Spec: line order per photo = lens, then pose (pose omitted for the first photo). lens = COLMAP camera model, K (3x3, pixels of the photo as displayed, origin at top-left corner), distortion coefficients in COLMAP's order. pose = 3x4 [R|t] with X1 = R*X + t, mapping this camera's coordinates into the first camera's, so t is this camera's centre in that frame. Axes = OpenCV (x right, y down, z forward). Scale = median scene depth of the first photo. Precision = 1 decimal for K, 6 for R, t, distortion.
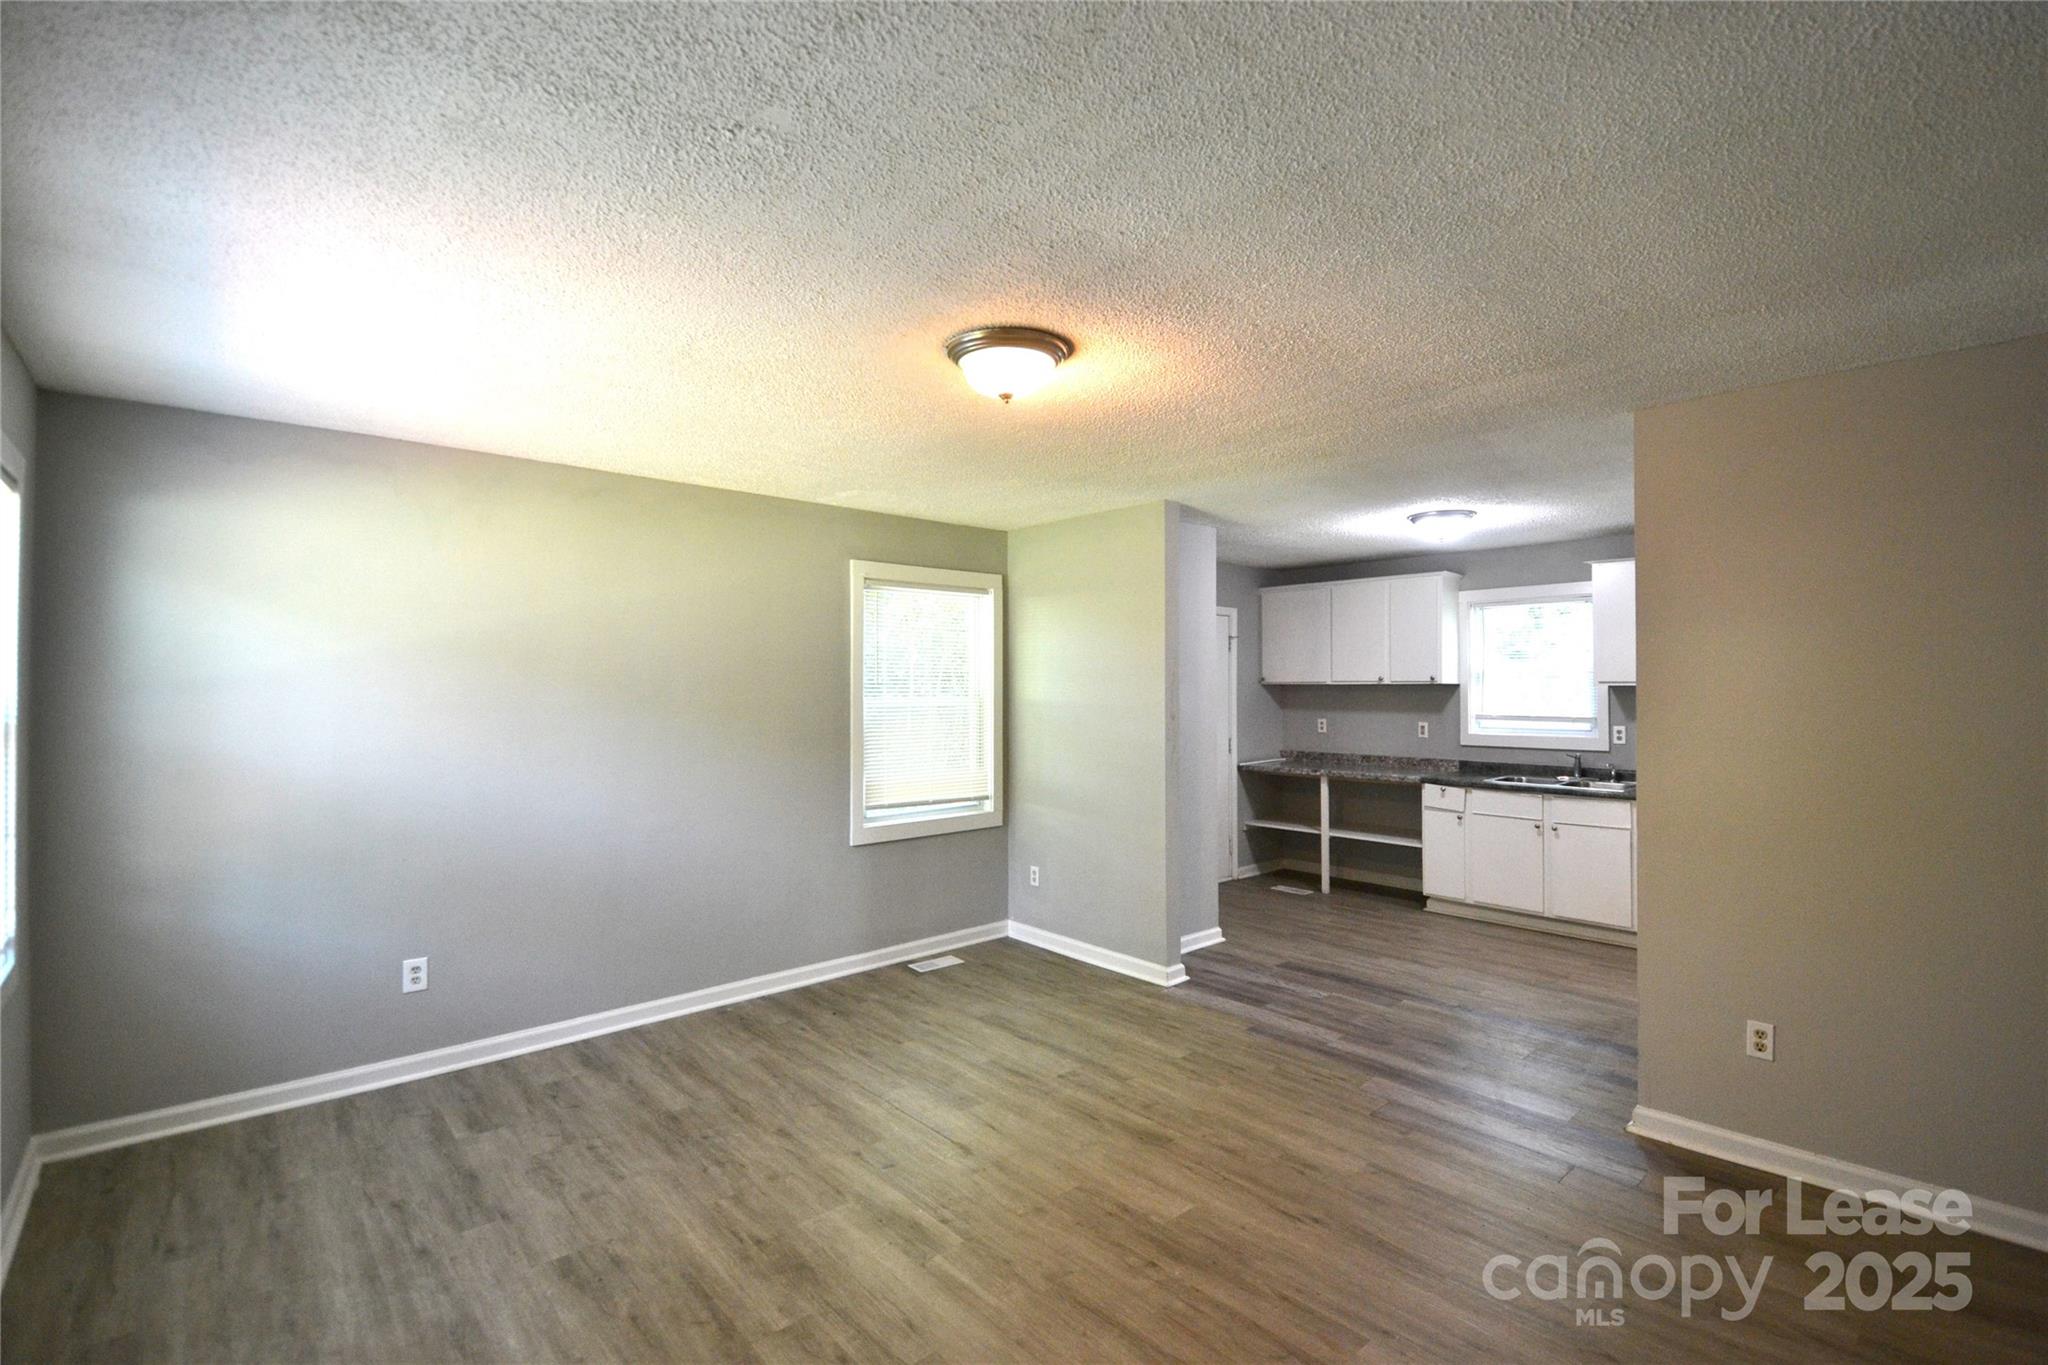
lens RADIAL K [[925.8, 0, 1008.2], [0, 925.8, 674.1], [0, 0, 1]] dist [0.001772, -0.005633]
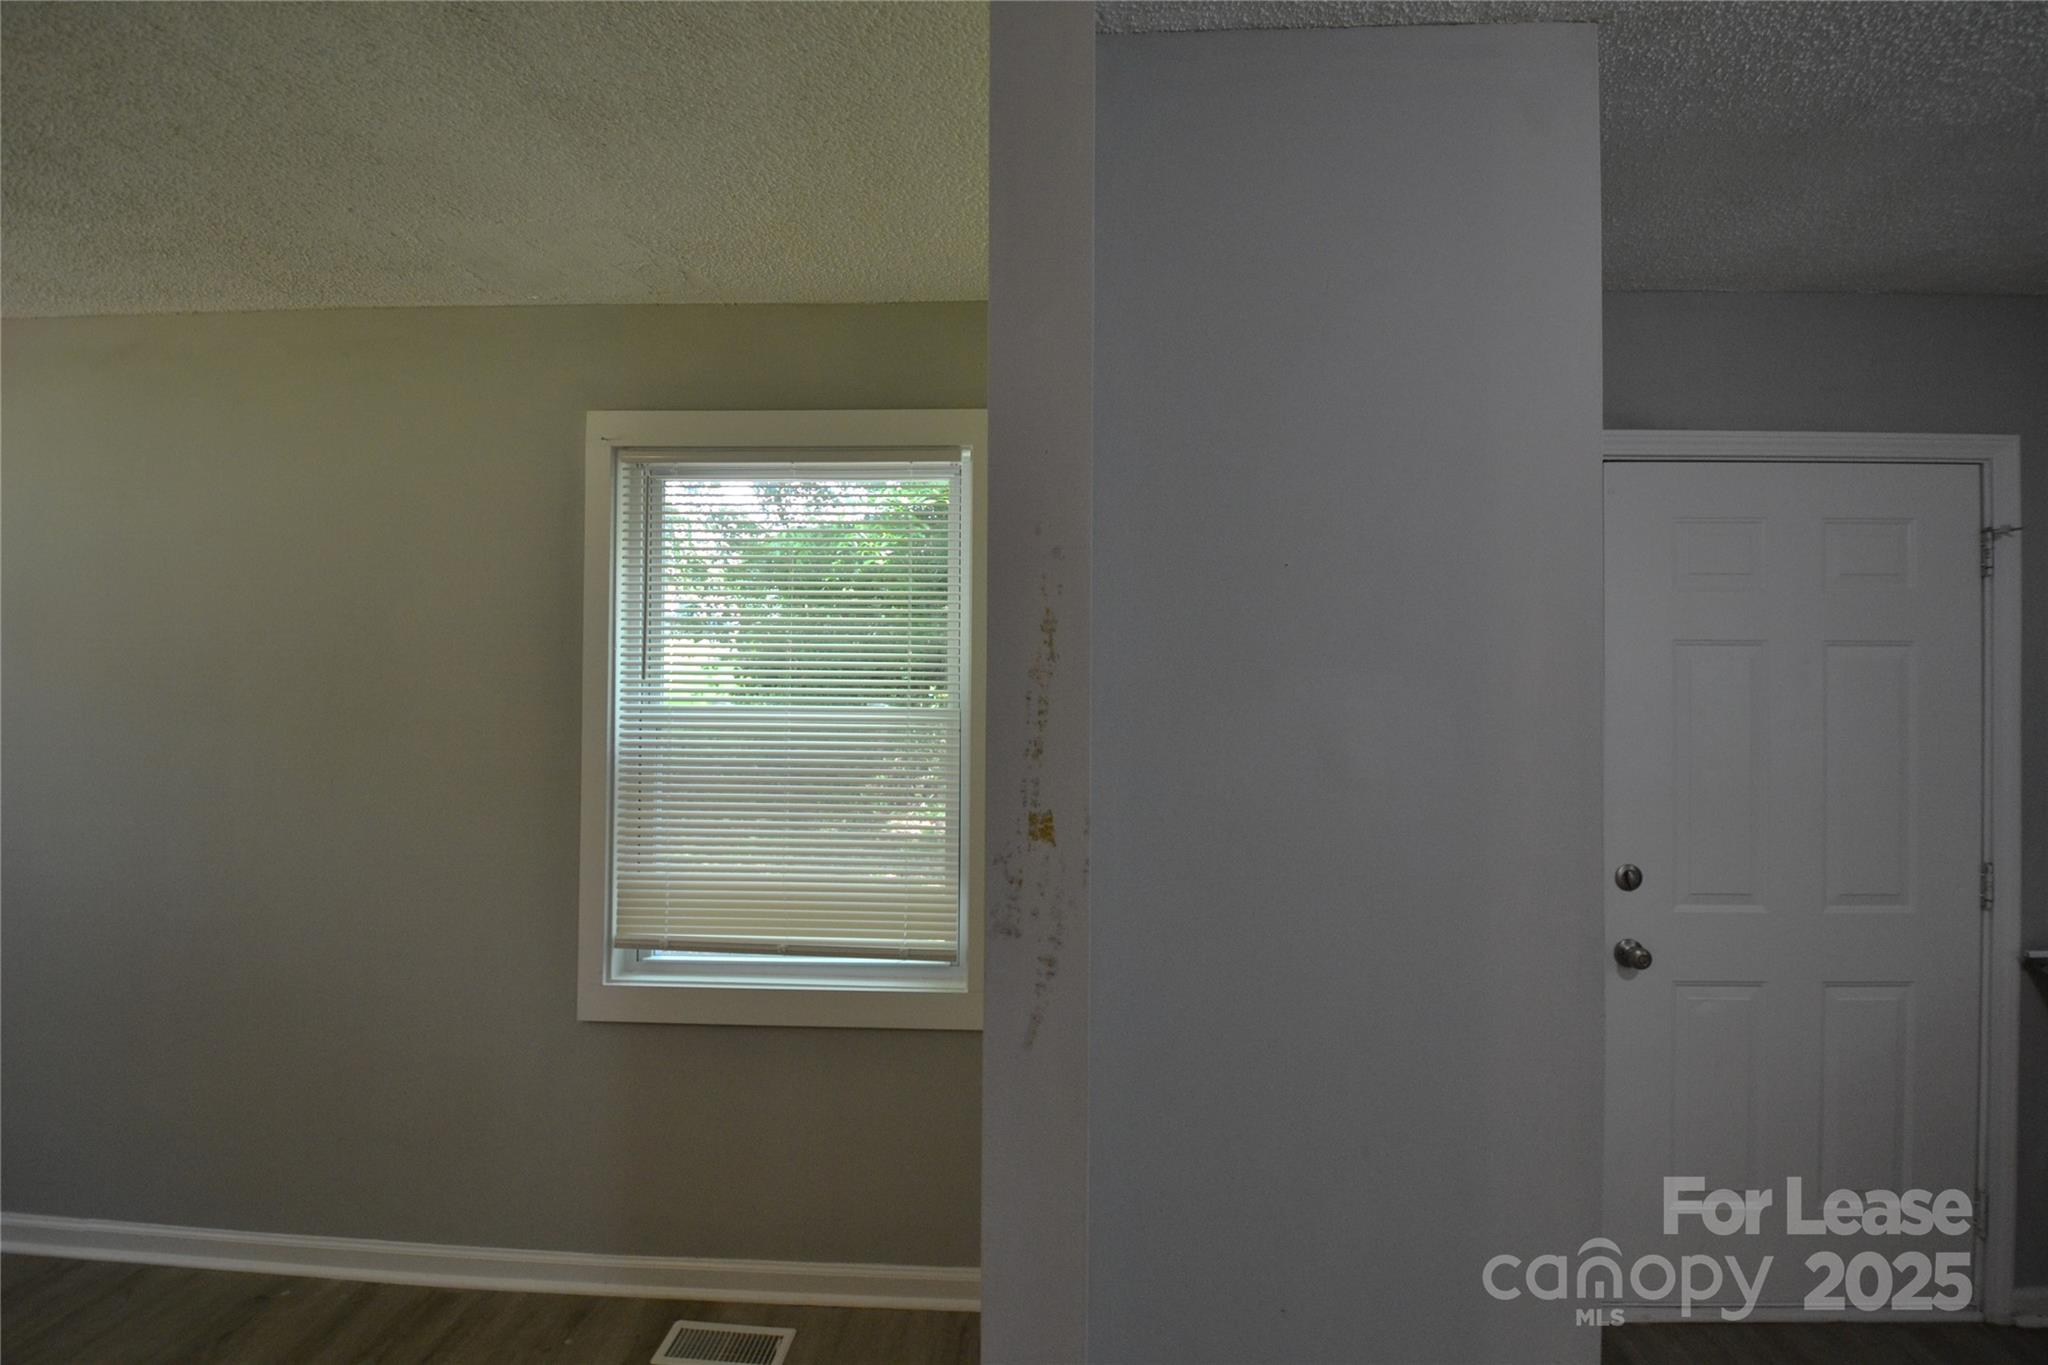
lens RADIAL K [[925.8, 0, 1018.3], [0, 925.8, 685.7], [0, 0, 1]] dist [0.001772, -0.005633]
pose [[0.727135, -0.001868, -0.686492, 0.237893], [0.000049, 0.999996, -0.002669, 0.013223], [0.686494, 0.001907, 0.727133, 0.613924]]
